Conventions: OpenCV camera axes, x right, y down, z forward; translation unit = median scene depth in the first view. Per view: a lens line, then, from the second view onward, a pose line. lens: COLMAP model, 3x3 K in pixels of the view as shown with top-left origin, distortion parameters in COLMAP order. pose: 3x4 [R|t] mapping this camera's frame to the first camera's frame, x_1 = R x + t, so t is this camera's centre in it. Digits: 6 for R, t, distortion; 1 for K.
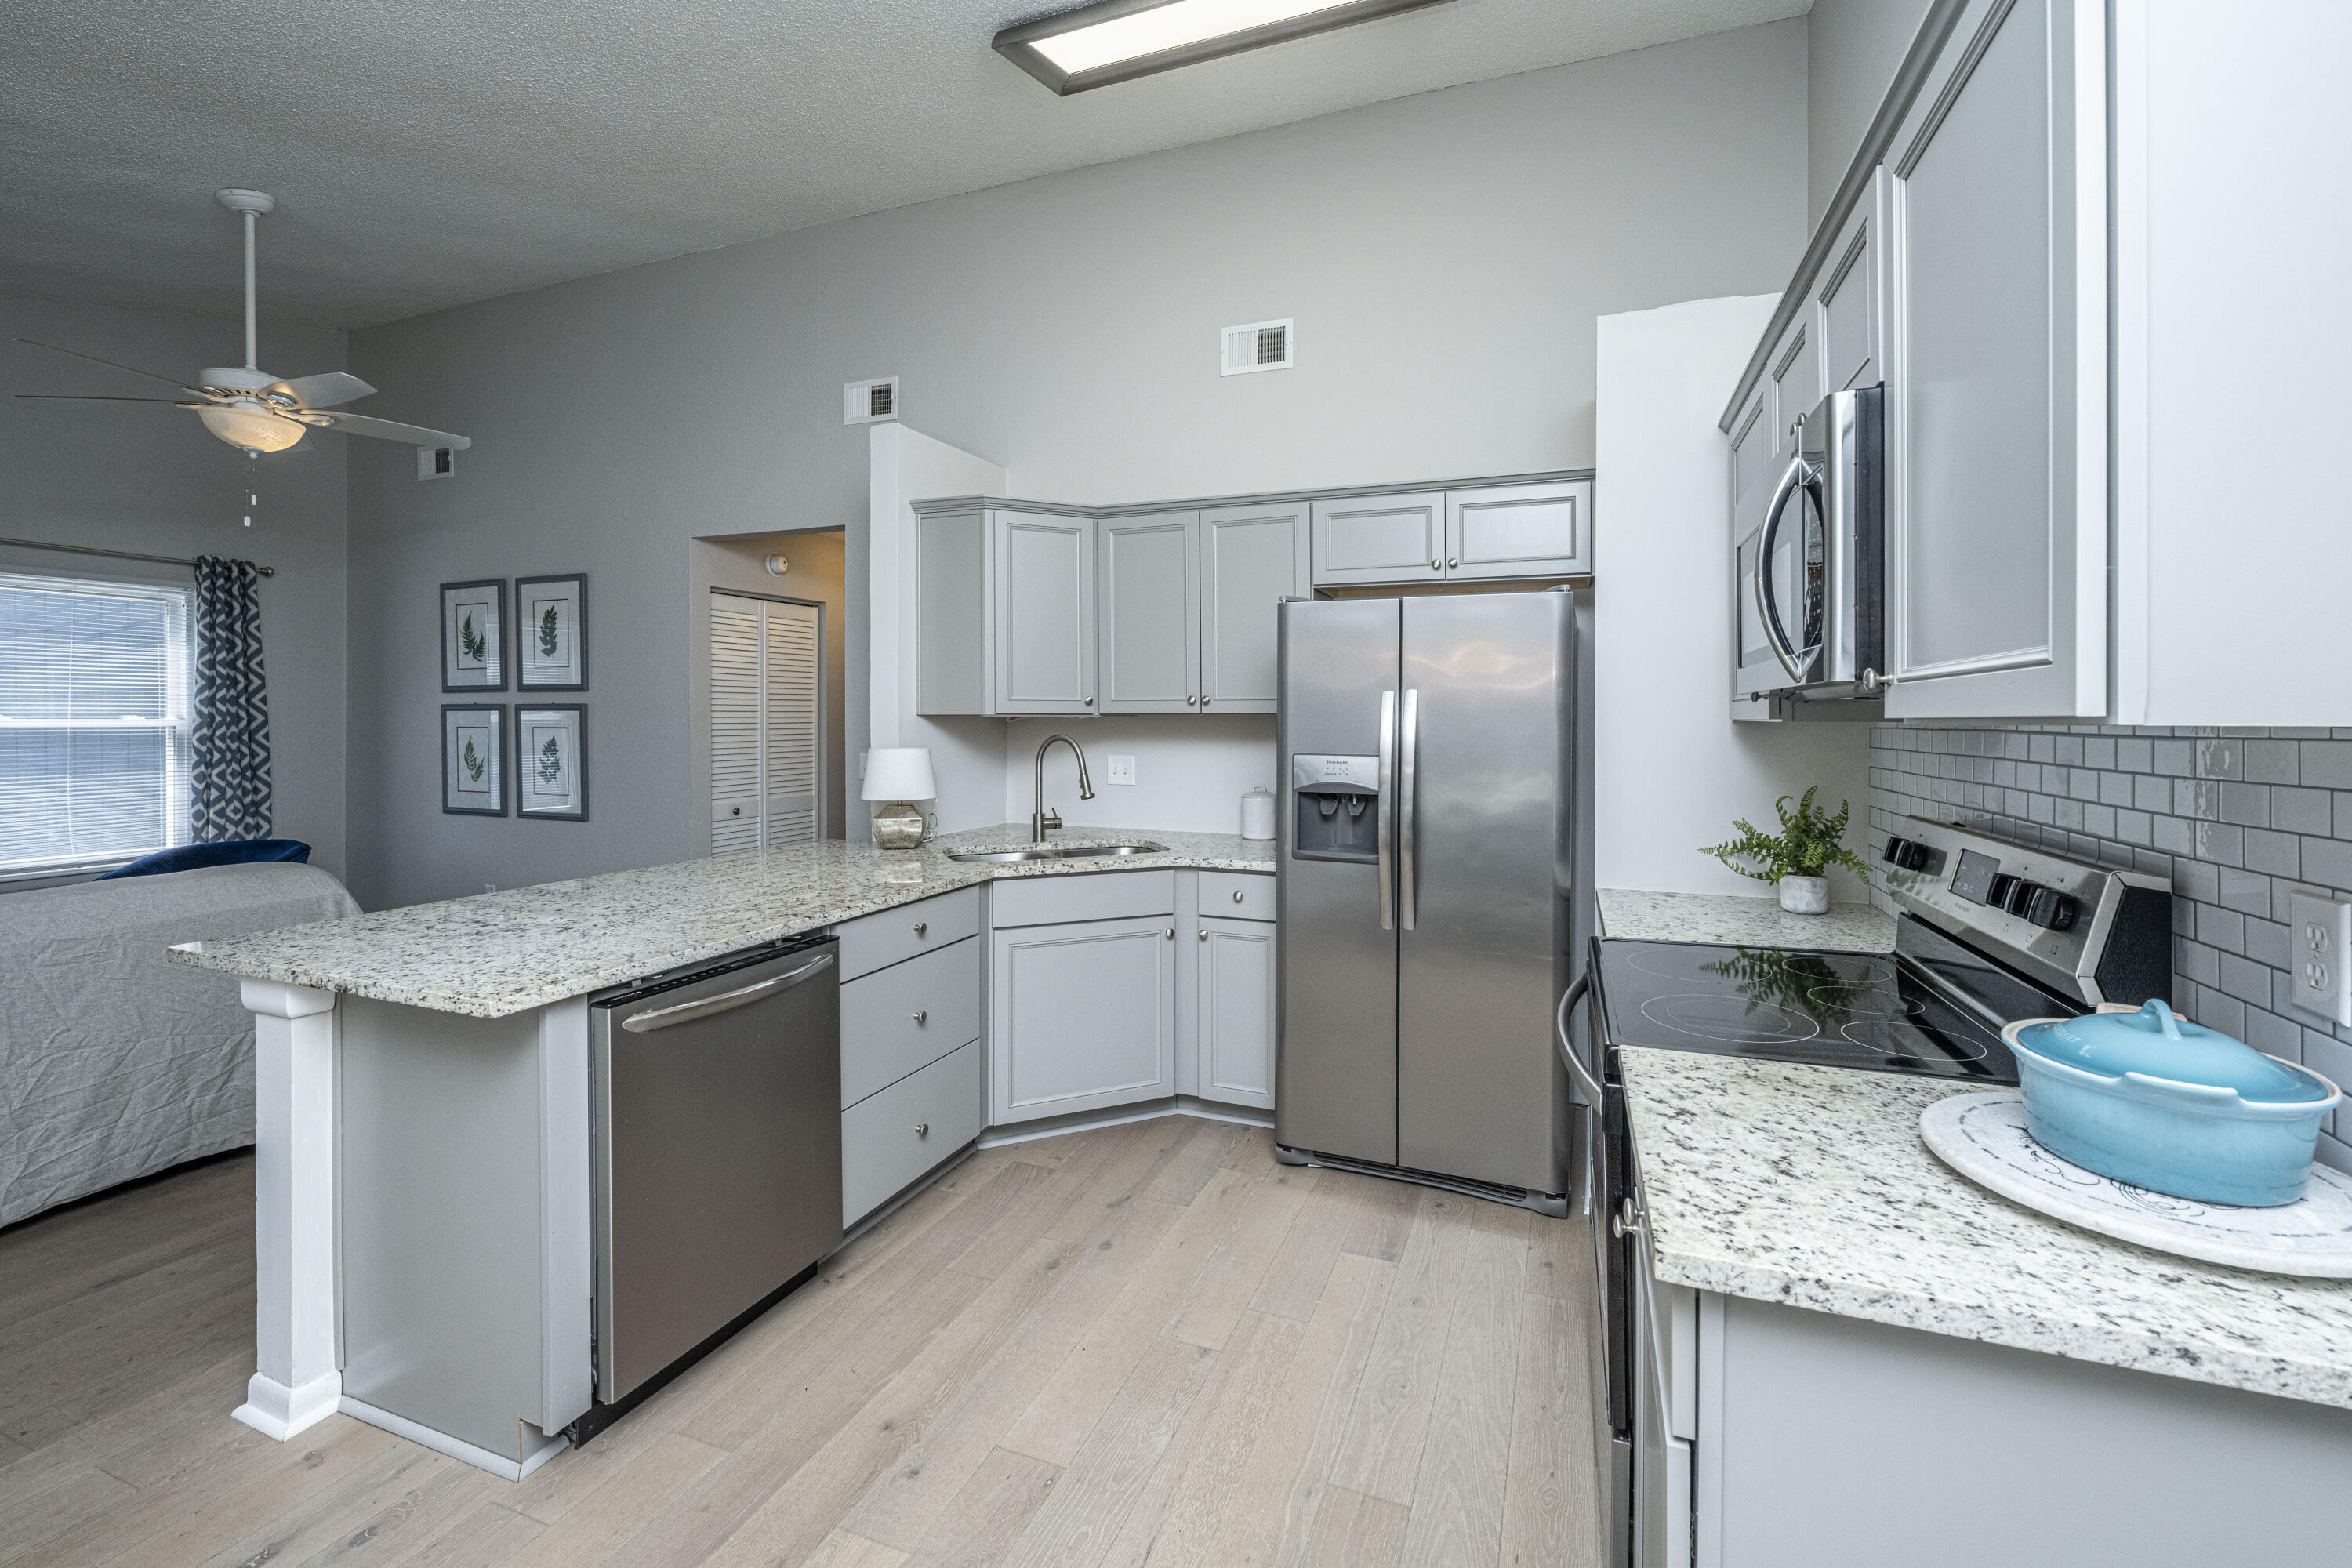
lens RADIAL K [[952.4, 0, 1223.6], [0, 952.4, 721.9], [0, 0, 1]] dist [-0.002070, 0.000790]
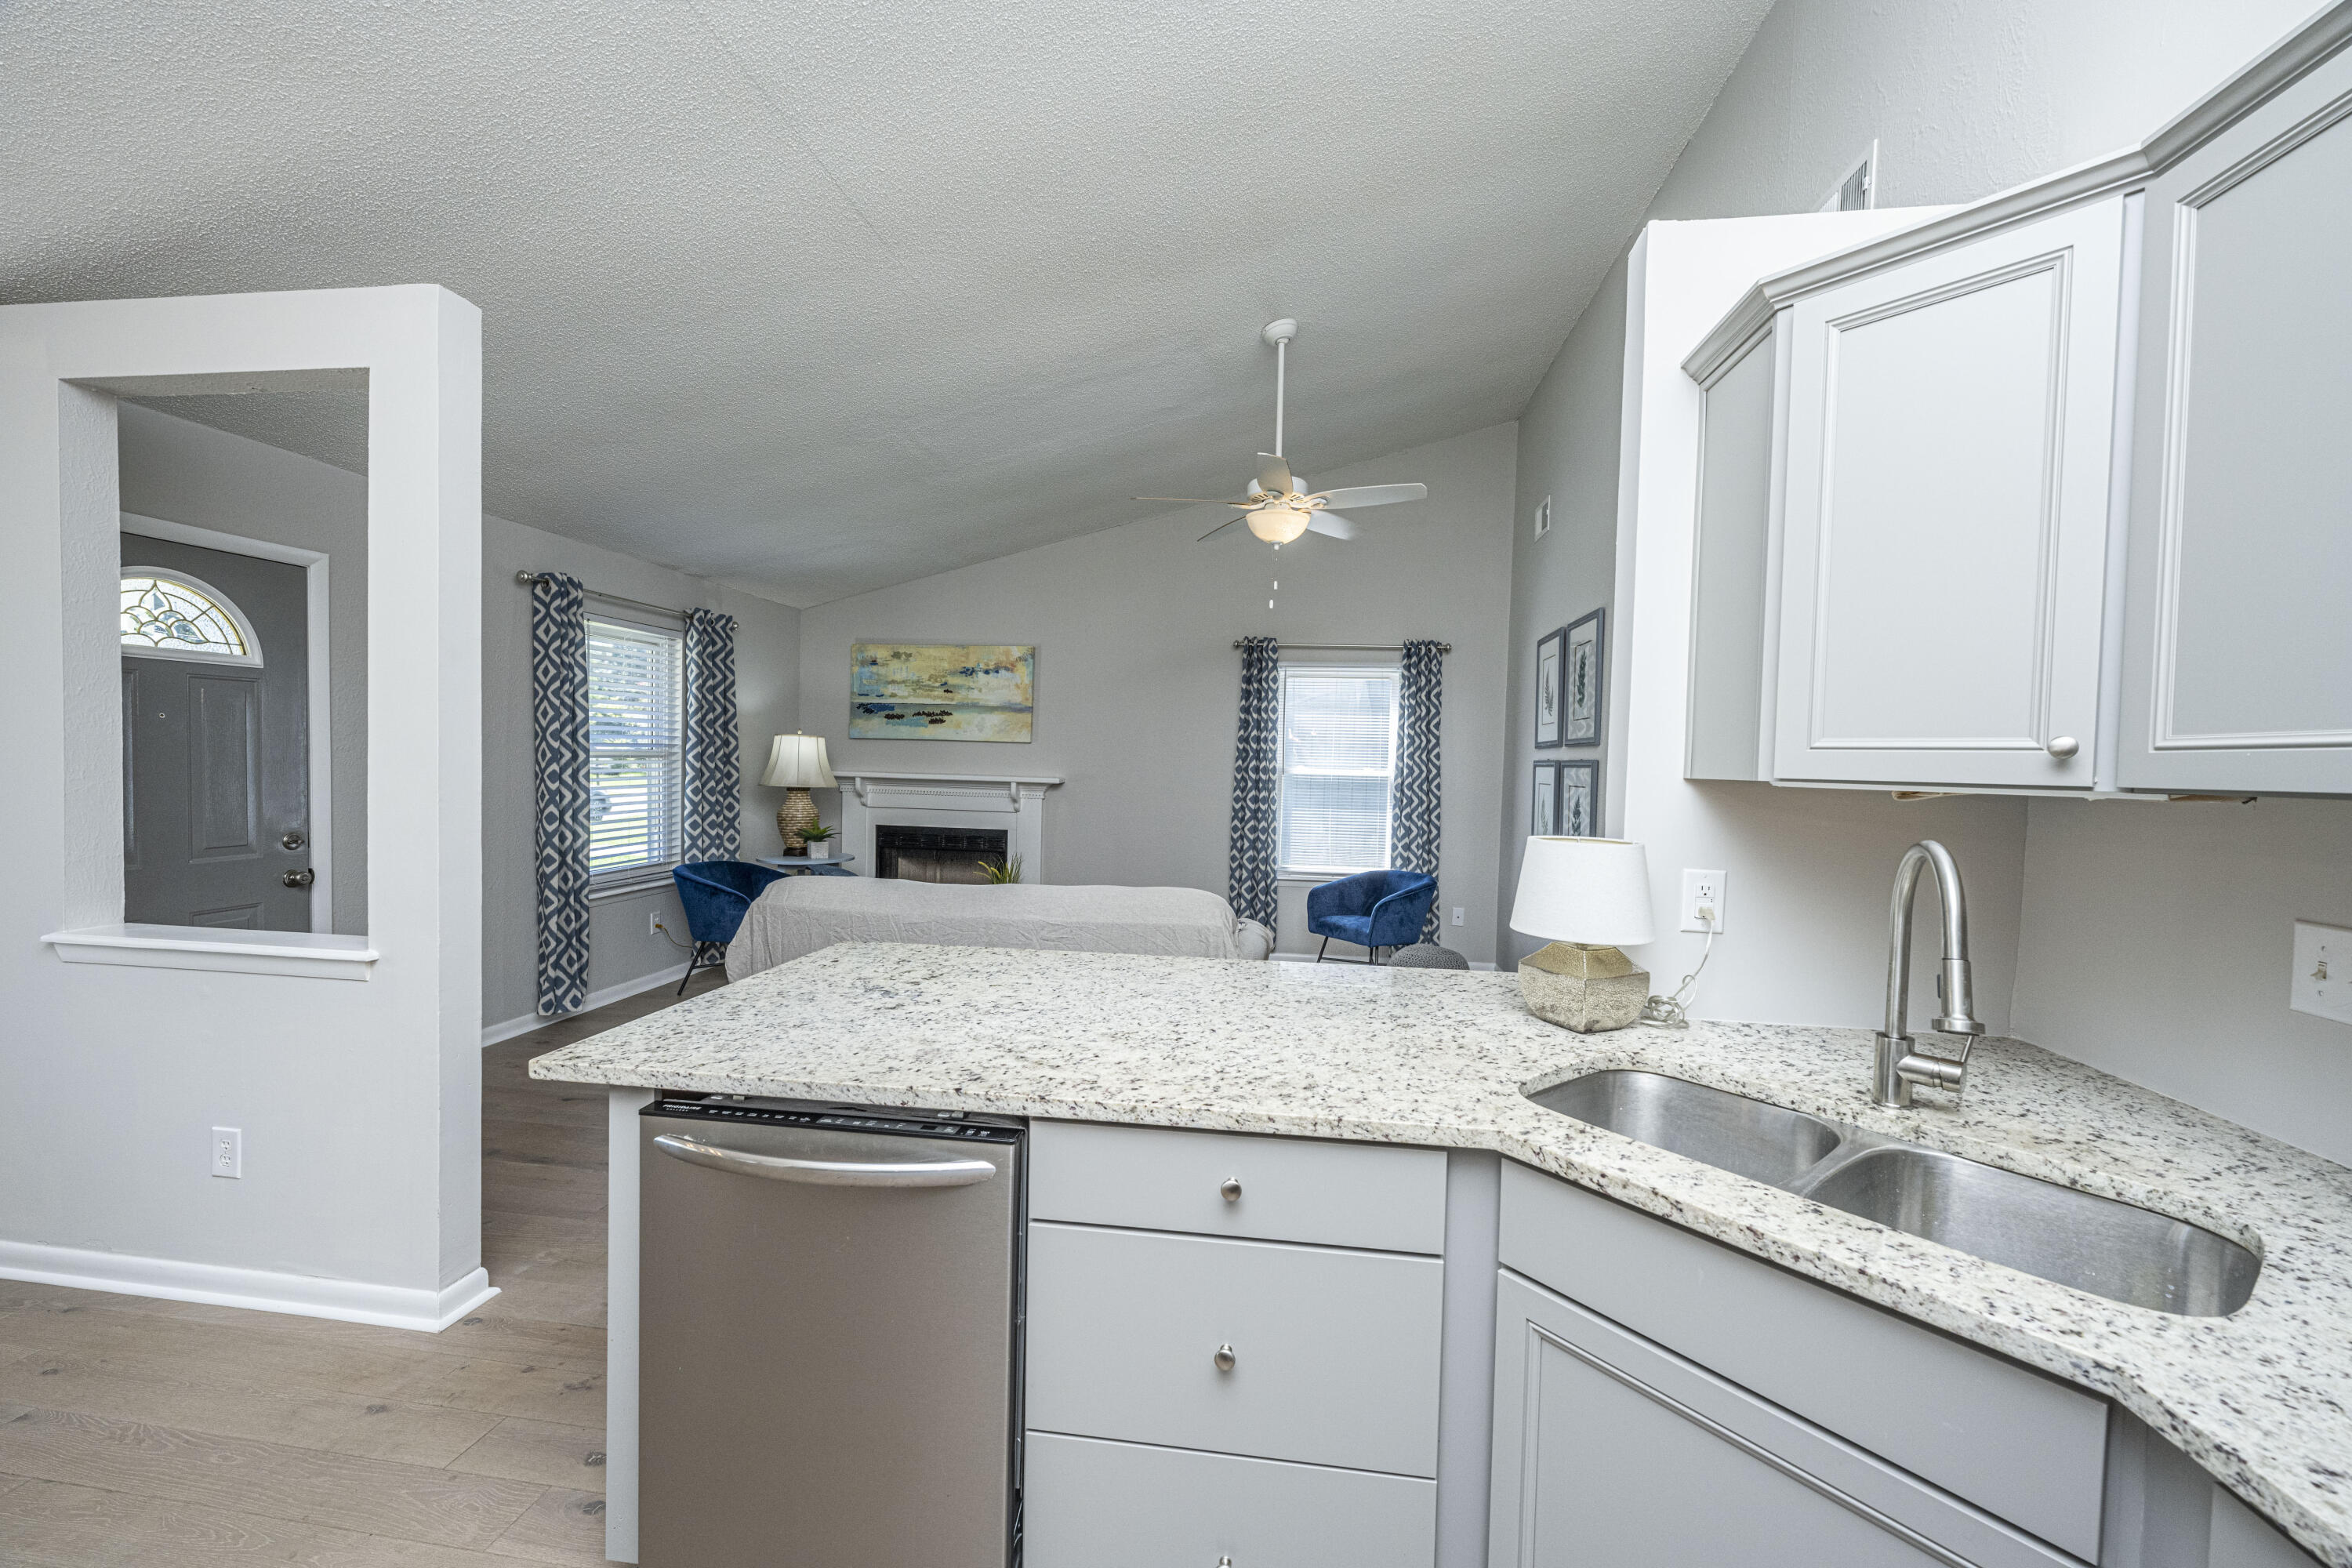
lens RADIAL K [[952.4, 0, 1179.2], [0, 952.4, 792.8], [0, 0, 1]] dist [-0.002070, 0.000790]
pose [[0.212977, 0.037985, -0.976319, 0.086898], [-0.029351, 0.999042, 0.032467, -0.006494], [0.976616, 0.021742, 0.213888, 0.442063]]
